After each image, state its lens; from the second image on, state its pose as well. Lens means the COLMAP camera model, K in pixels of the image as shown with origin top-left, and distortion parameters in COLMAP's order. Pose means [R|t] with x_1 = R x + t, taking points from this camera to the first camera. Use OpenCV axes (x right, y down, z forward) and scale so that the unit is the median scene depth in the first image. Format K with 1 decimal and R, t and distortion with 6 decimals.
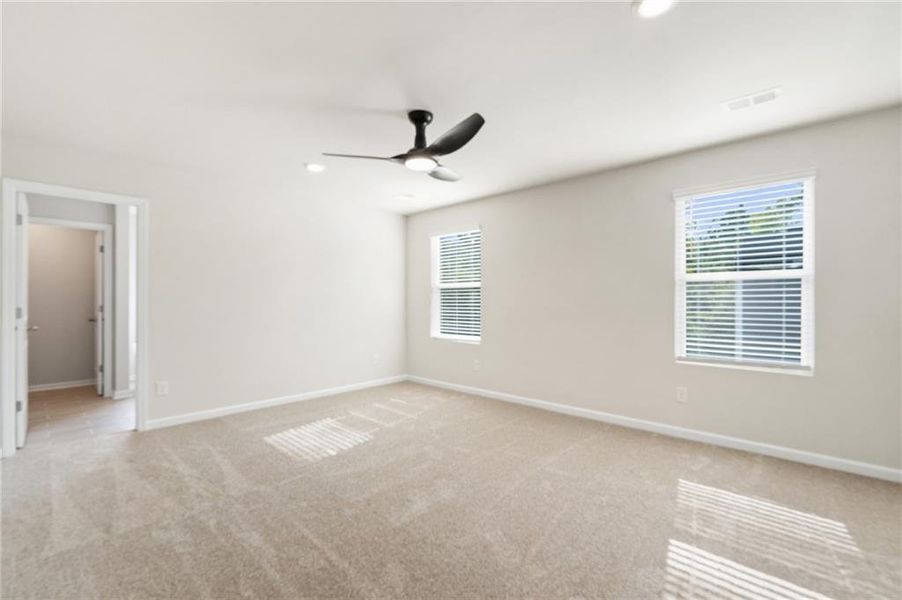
lens RADIAL K [[386.0, 0, 459.0], [0, 386.0, 300.9], [0, 0, 1]] dist [0.013736, 0.000395]
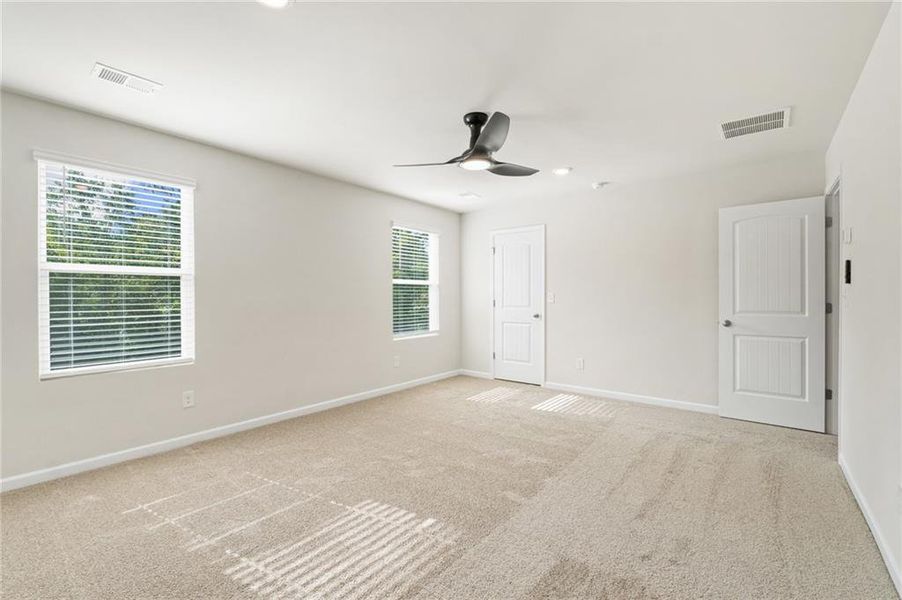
lens RADIAL K [[386.0, 0, 446.8], [0, 386.0, 301.1], [0, 0, 1]] dist [0.013736, 0.000395]
pose [[-0.034976, -0.013398, 0.999298, -0.536654], [0.000765, 0.999909, 0.013433, -0.003128], [-0.999388, 0.001234, -0.034962, 0.529422]]
